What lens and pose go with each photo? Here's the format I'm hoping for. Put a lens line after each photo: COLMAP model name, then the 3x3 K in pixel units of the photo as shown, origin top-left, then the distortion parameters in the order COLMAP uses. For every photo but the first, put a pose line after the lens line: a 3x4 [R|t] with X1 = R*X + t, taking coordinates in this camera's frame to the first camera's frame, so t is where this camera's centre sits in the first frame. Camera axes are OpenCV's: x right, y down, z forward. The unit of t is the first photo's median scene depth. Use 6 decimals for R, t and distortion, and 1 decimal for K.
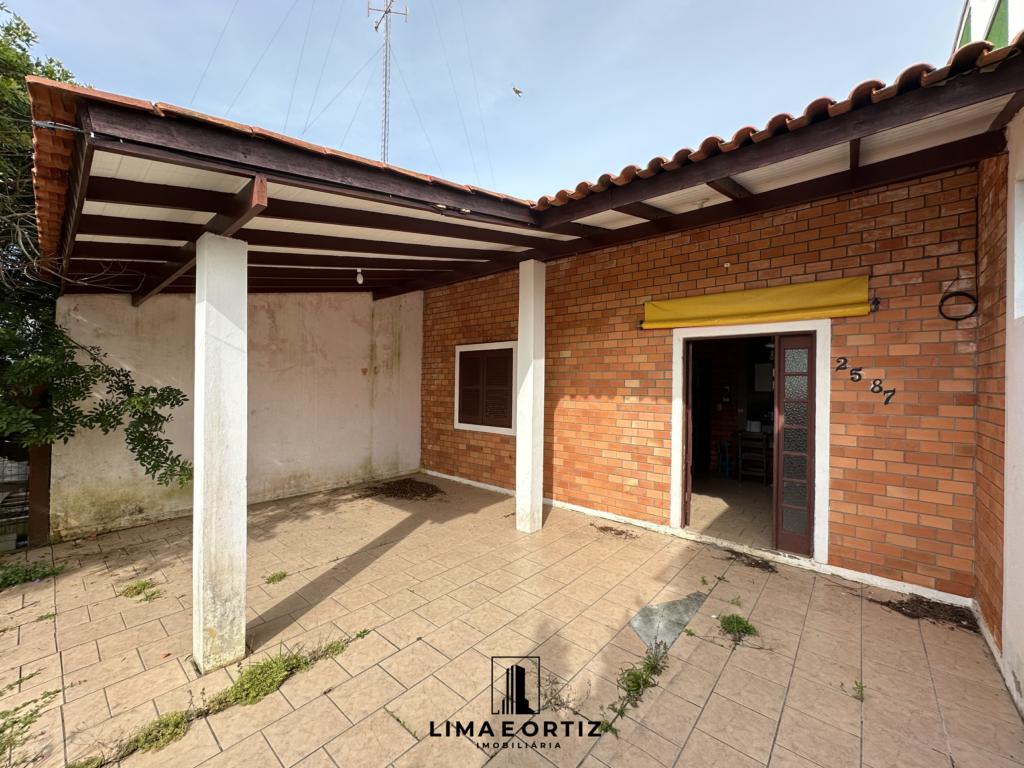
lens RADIAL K [[408.6, 0, 513.2], [0, 408.6, 383.1], [0, 0, 1]] dist [-0.003382, 0.000487]
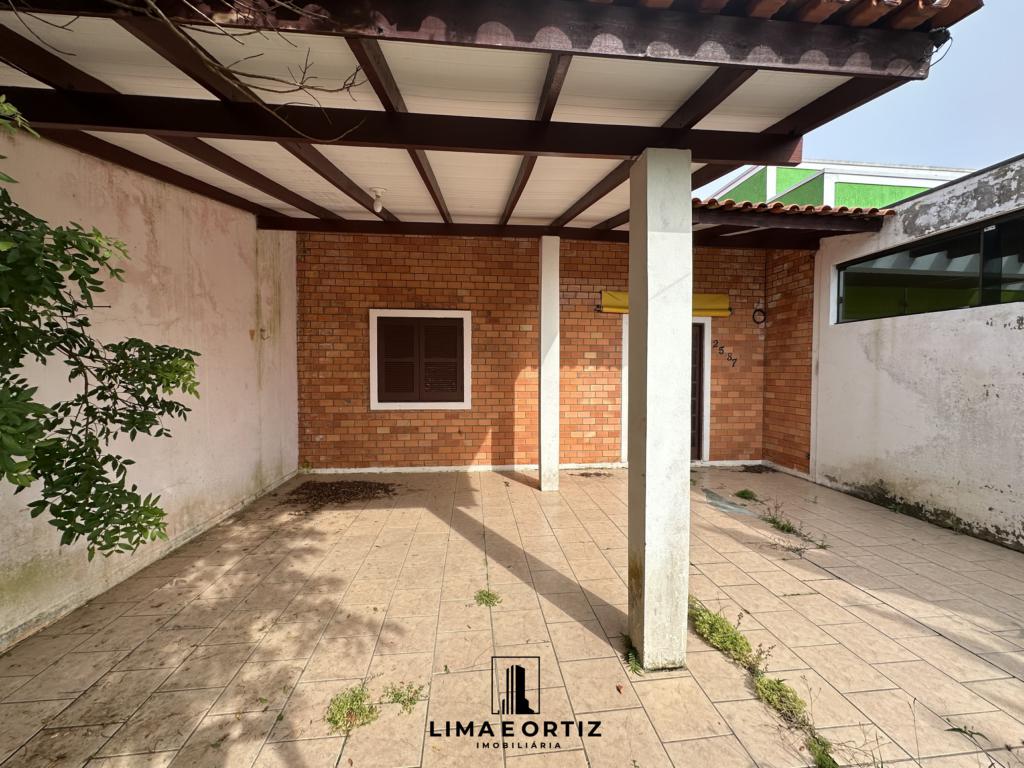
lens RADIAL K [[408.6, 0, 512.7], [0, 408.6, 382.9], [0, 0, 1]] dist [-0.003382, 0.000487]
pose [[0.684868, -0.031210, 0.727999, -0.774061], [0.002312, 0.999170, 0.040661, 0.033740], [-0.728664, -0.026165, 0.684372, 0.324834]]
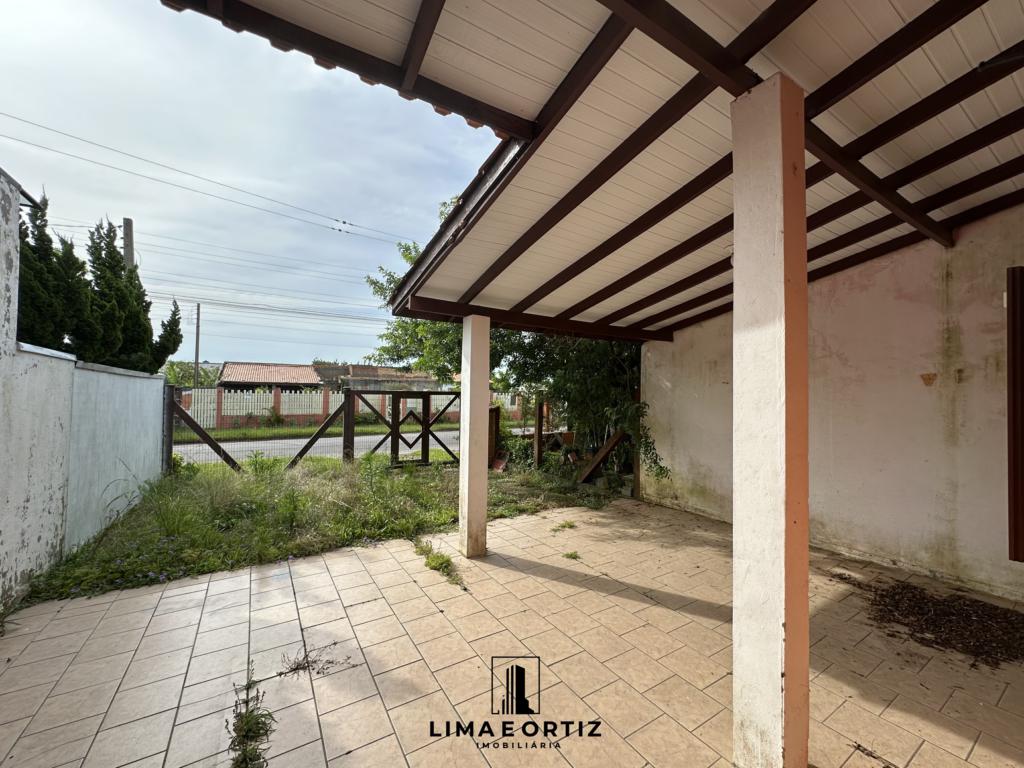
lens RADIAL K [[408.6, 0, 511.4], [0, 408.6, 382.5], [0, 0, 1]] dist [-0.003382, 0.000487]
pose [[-0.293528, -0.044185, -0.954929, 0.476525], [-0.008556, 0.999013, -0.043595, 0.007781], [0.955912, -0.004626, -0.293616, 0.847210]]
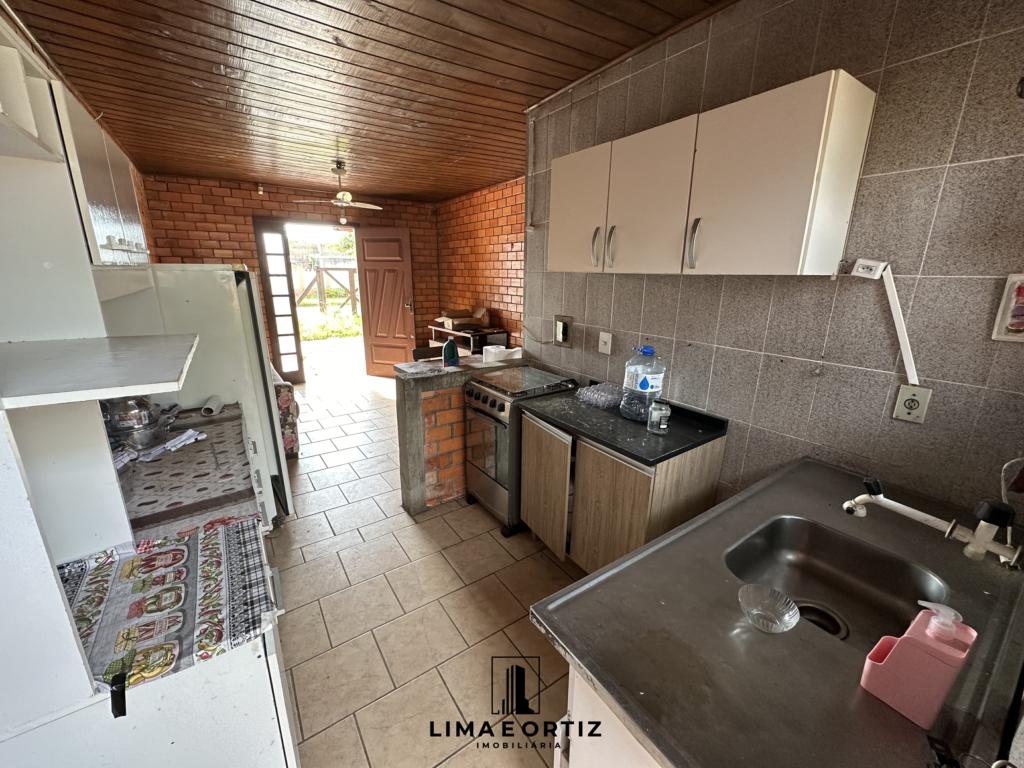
lens RADIAL K [[408.6, 0, 509.8], [0, 408.6, 381.9], [0, 0, 1]] dist [-0.003382, 0.000487]
pose [[-0.257531, 0.237803, -0.936551, 1.448887], [-0.000558, 0.969207, 0.246248, 0.041231], [0.966270, 0.063939, -0.249468, 1.680561]]
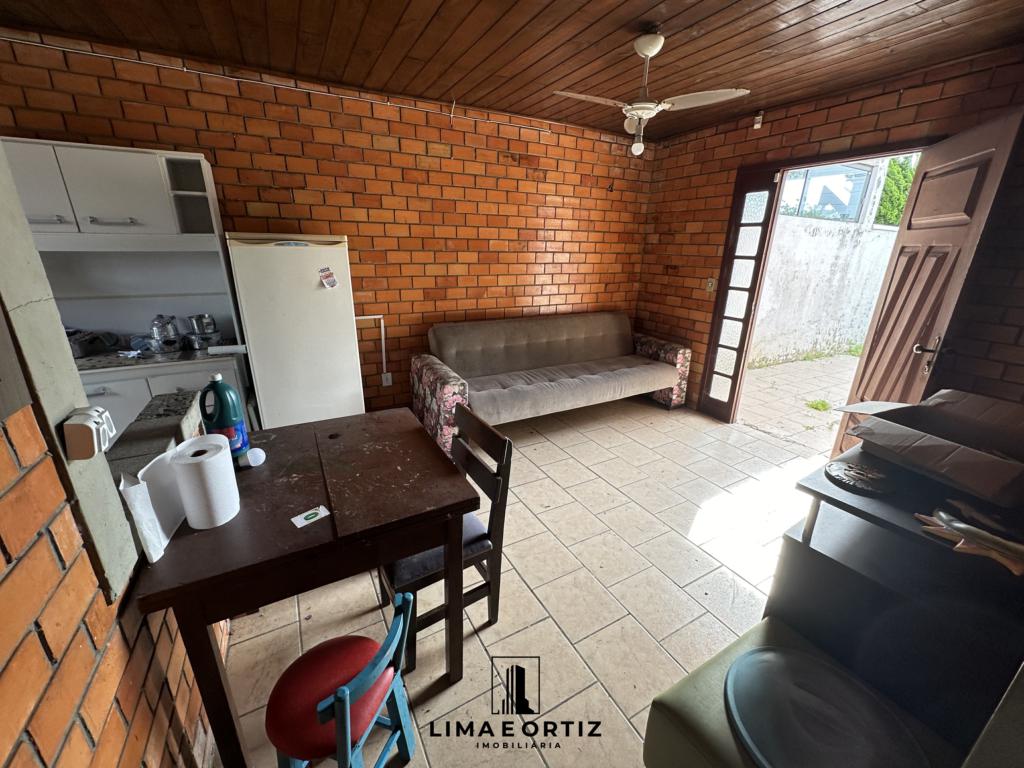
lens RADIAL K [[408.6, 0, 512.5], [0, 408.6, 382.2], [0, 0, 1]] dist [-0.003382, 0.000487]
pose [[-0.934205, -0.143372, 0.326658, 0.676712], [-0.035050, 0.948143, 0.315904, 0.029828], [-0.355011, 0.283670, -0.890785, 1.632223]]
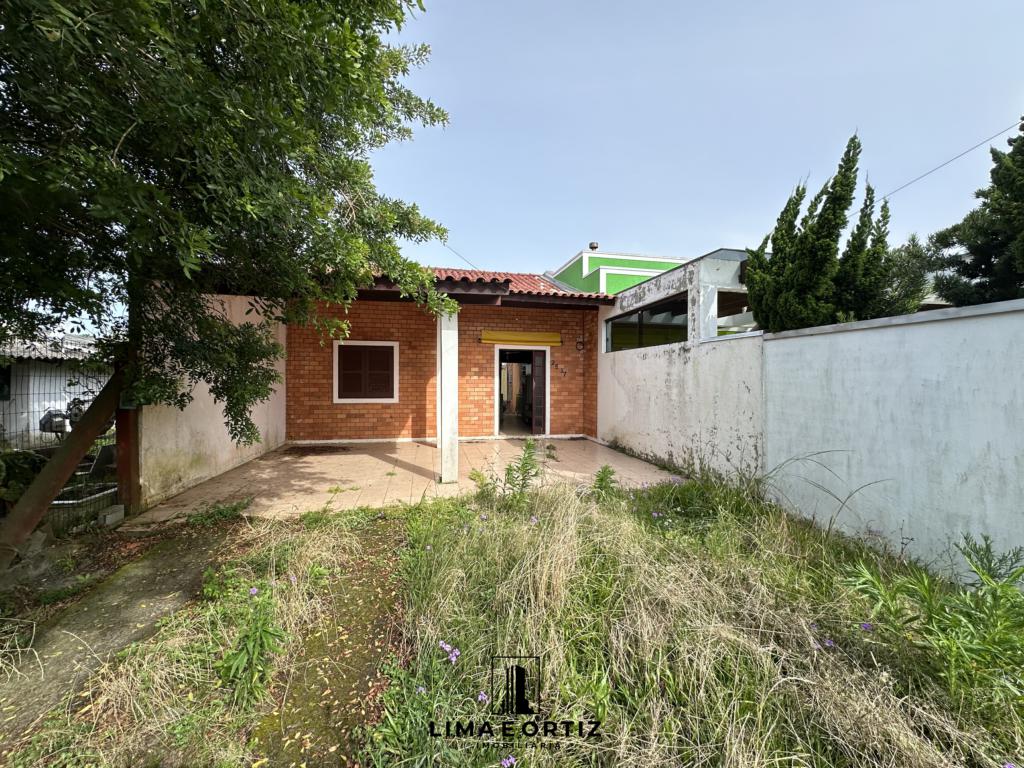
lens RADIAL K [[408.6, 0, 513.0], [0, 408.6, 383.3], [0, 0, 1]] dist [-0.003382, 0.000487]
pose [[0.602232, -0.013631, 0.798205, -1.196183], [-0.000438, 0.999848, 0.017405, 0.034233], [-0.798321, -0.010831, 0.602135, -0.354938]]
